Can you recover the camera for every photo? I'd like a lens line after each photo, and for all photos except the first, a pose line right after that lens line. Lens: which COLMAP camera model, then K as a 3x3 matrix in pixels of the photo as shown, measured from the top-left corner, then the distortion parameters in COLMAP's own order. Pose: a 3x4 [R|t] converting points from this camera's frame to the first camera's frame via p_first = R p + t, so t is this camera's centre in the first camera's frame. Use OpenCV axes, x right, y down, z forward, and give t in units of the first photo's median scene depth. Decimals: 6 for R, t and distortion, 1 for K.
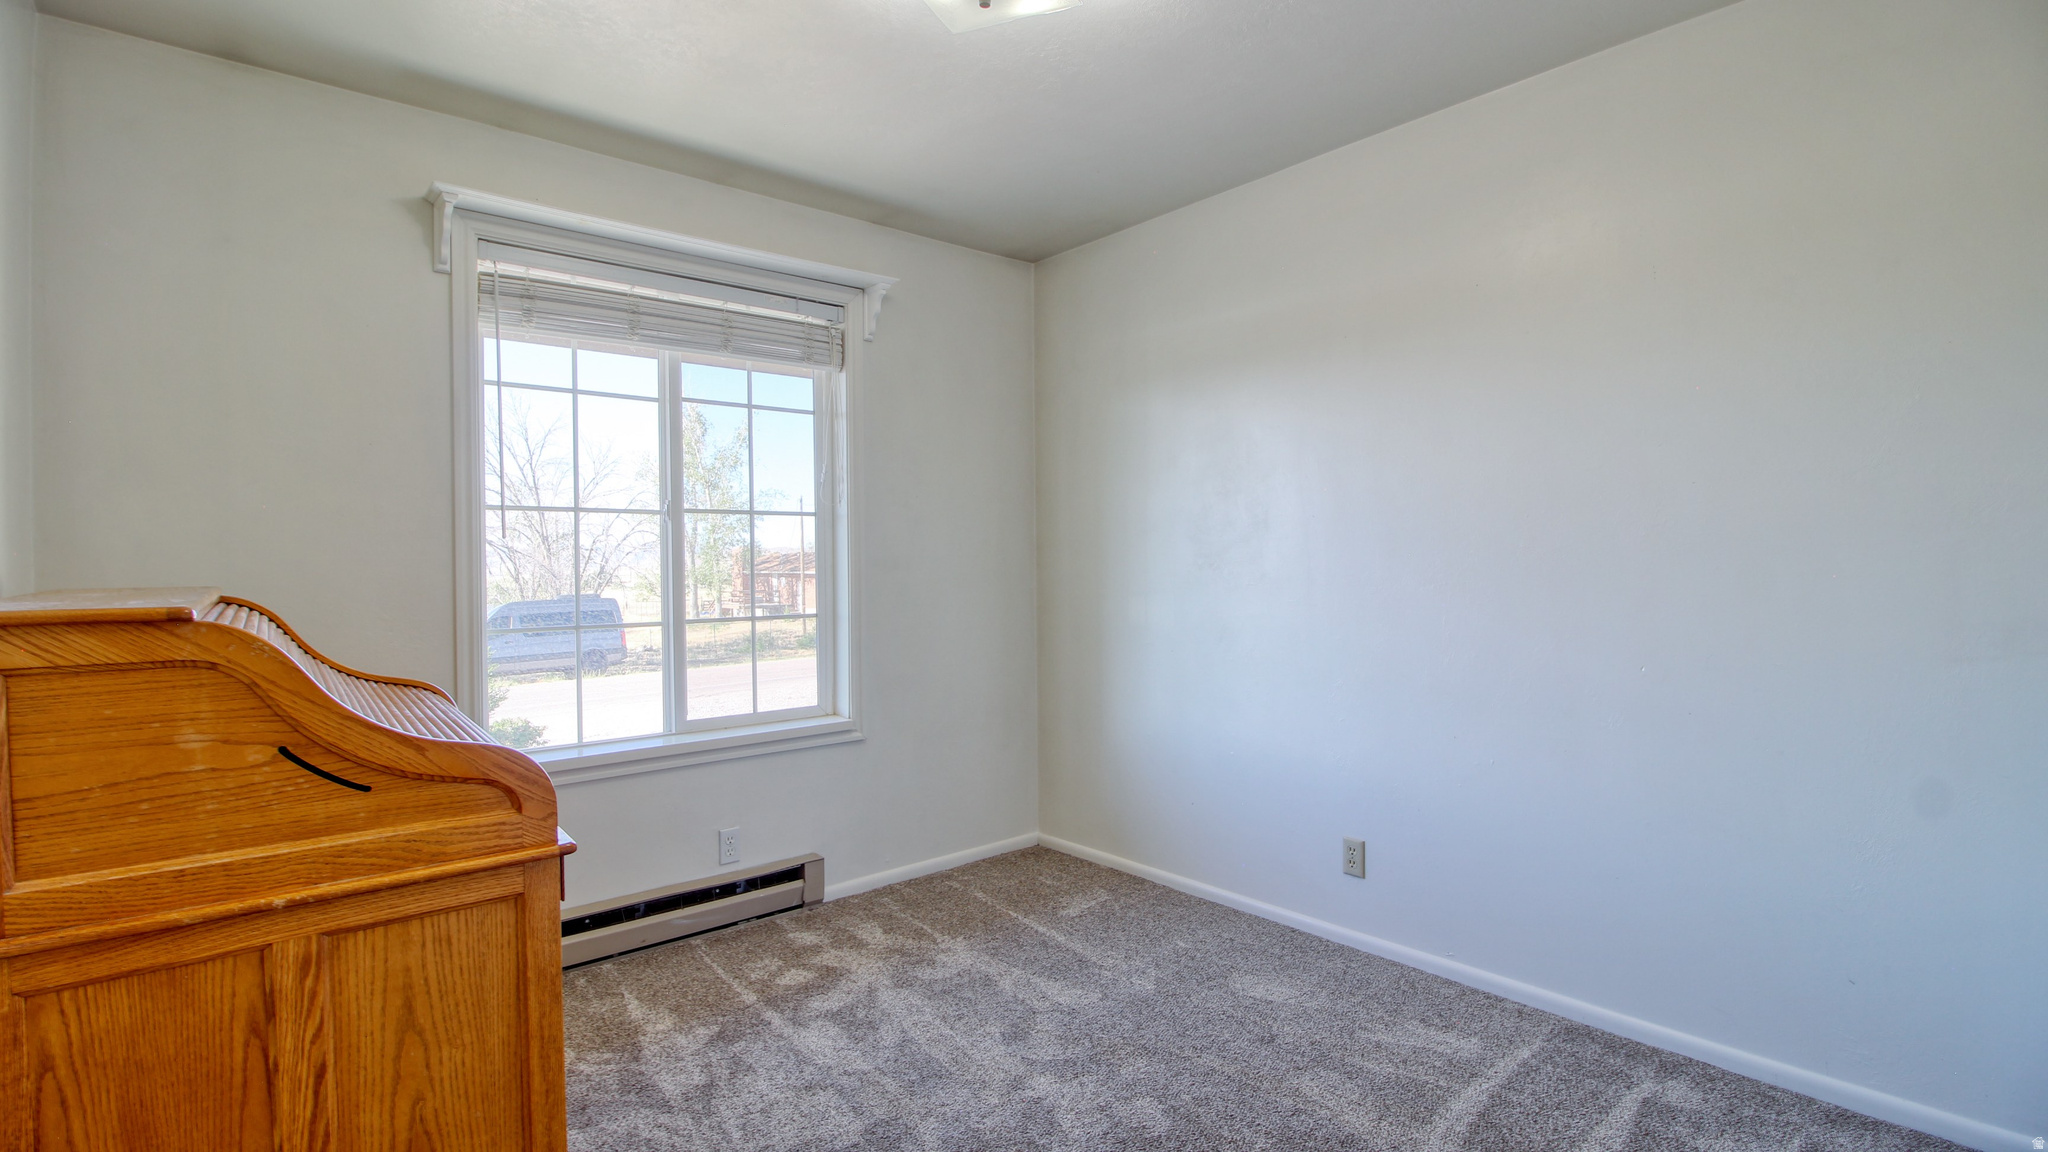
lens RADIAL K [[946.9, 0, 1024.0], [0, 946.9, 576.0], [0, 0, 1]] dist [-0.000605, -0.013249]
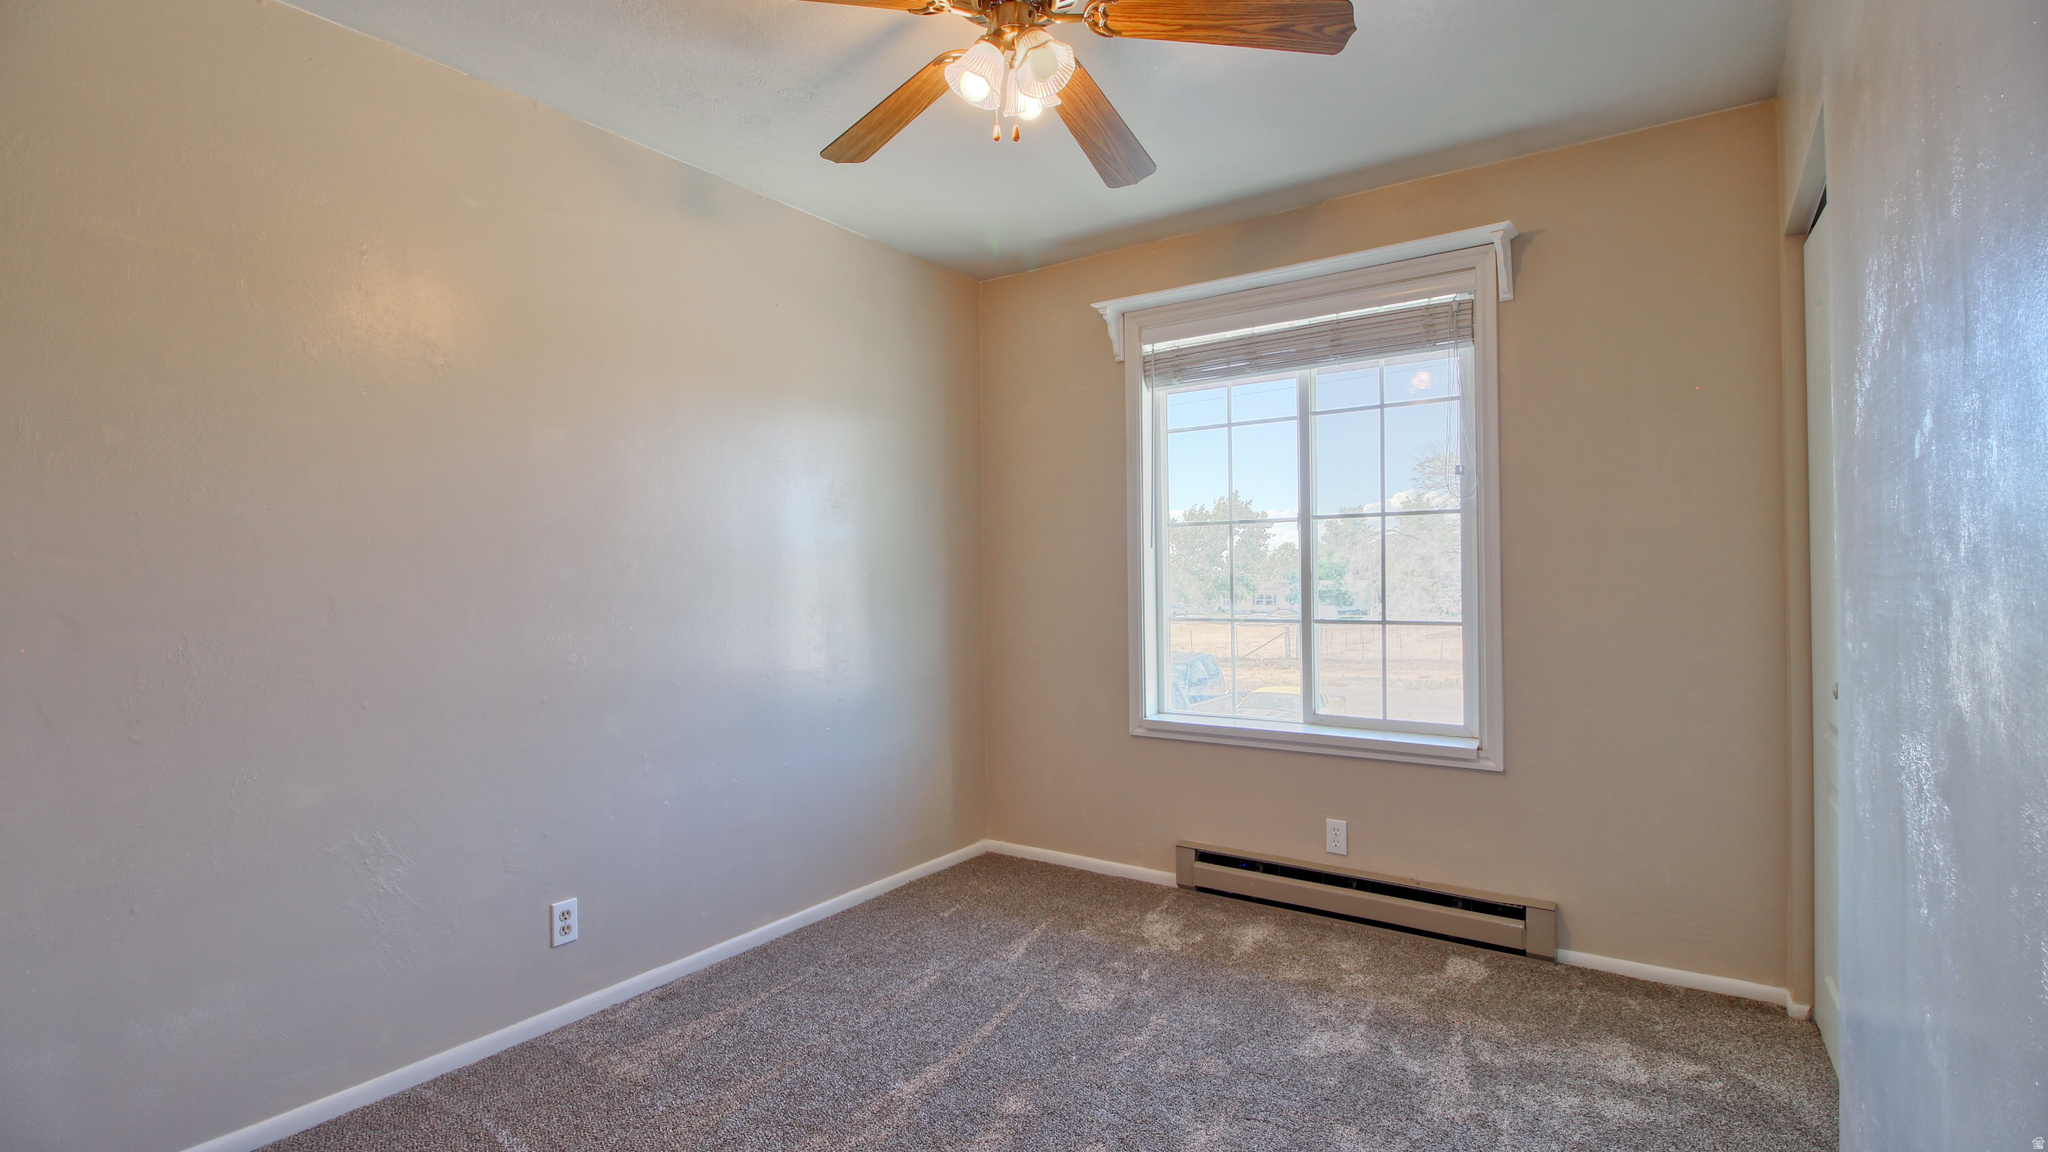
lens RADIAL K [[946.9, 0, 1024.0], [0, 946.9, 576.0], [0, 0, 1]] dist [-0.000605, -0.013249]
pose [[0.267250, 0.018465, -0.963450, 0.556569], [-0.003859, 0.999829, 0.018092, -0.019734], [0.963620, -0.001117, 0.267275, 0.366406]]
